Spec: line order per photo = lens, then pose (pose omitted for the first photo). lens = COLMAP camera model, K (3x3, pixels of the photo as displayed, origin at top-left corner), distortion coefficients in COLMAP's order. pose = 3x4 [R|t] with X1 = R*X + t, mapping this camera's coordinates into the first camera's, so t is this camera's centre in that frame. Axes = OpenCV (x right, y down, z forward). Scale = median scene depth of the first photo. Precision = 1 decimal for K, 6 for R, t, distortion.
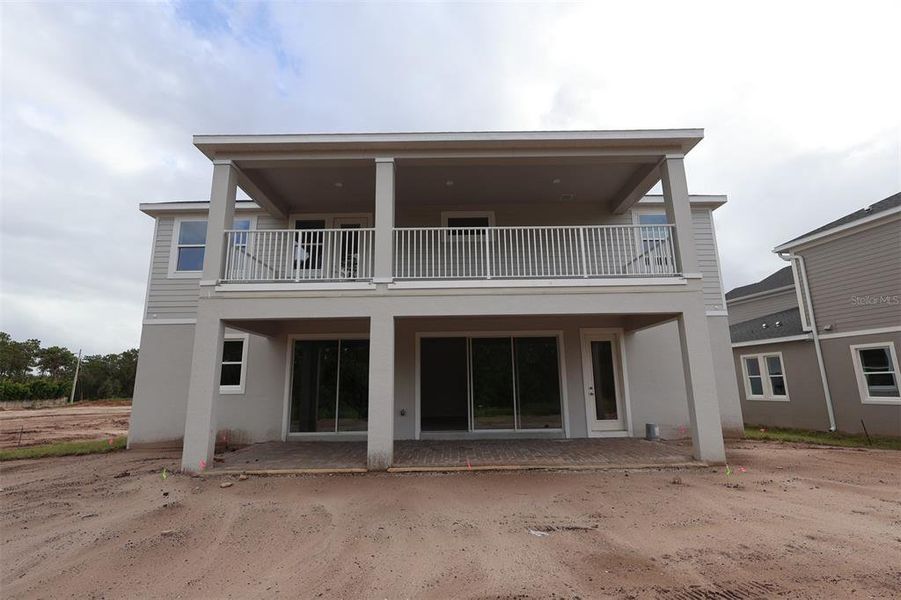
lens RADIAL K [[422.5, 0, 452.5], [0, 422.5, 301.1], [0, 0, 1]] dist [0.001381, 0.000293]
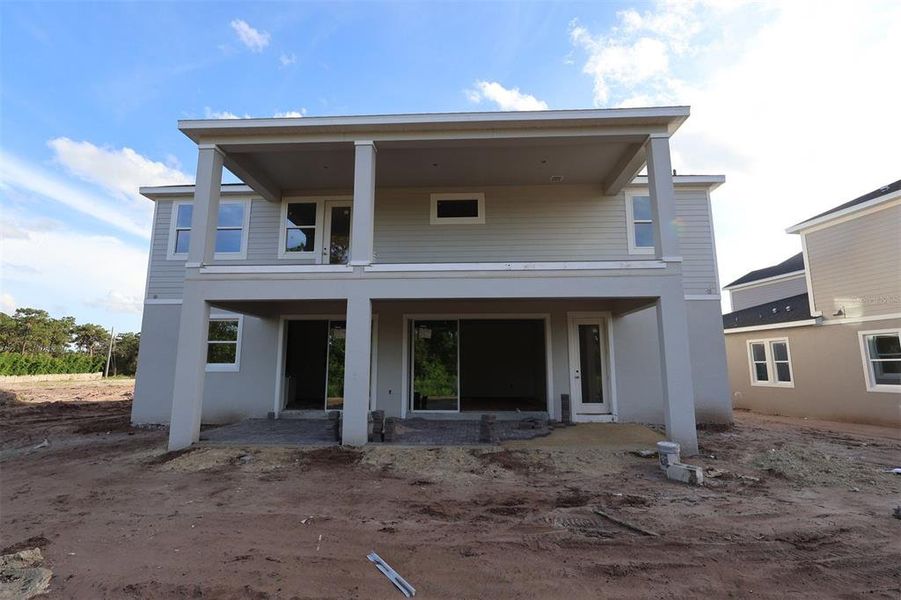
lens RADIAL K [[422.5, 0, 449.1], [0, 422.5, 301.5], [0, 0, 1]] dist [0.001381, 0.000293]
pose [[0.998734, 0.007755, -0.049708, 0.075951], [-0.005537, 0.998990, 0.044600, -0.002367], [0.050003, -0.044268, 0.997768, -0.006167]]
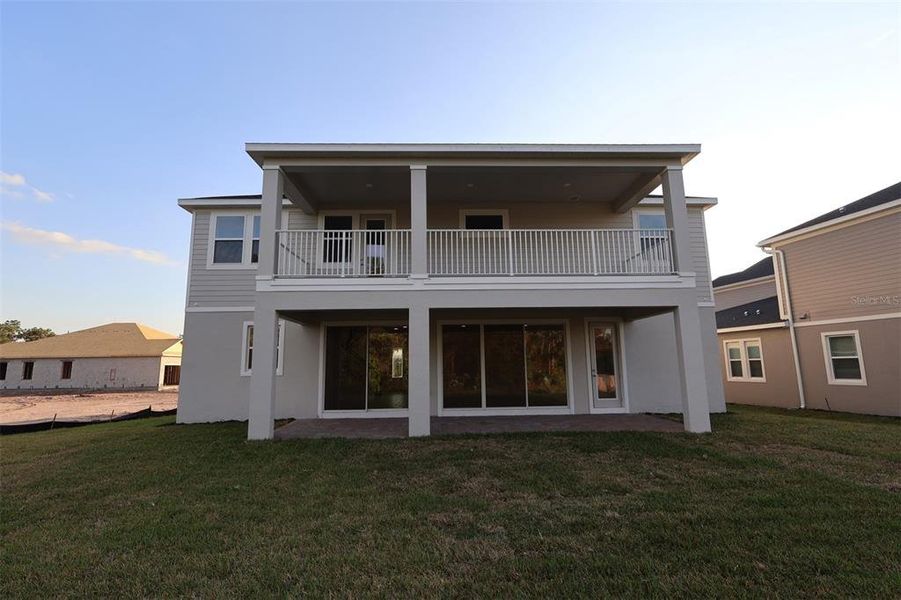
lens RADIAL K [[422.5, 0, 450.8], [0, 422.5, 303.2], [0, 0, 1]] dist [0.001381, 0.000293]
pose [[0.999613, 0.005371, 0.027307, -0.083755], [-0.006612, 0.998939, 0.045581, -0.022364], [-0.027033, -0.045744, 0.998587, -0.105781]]
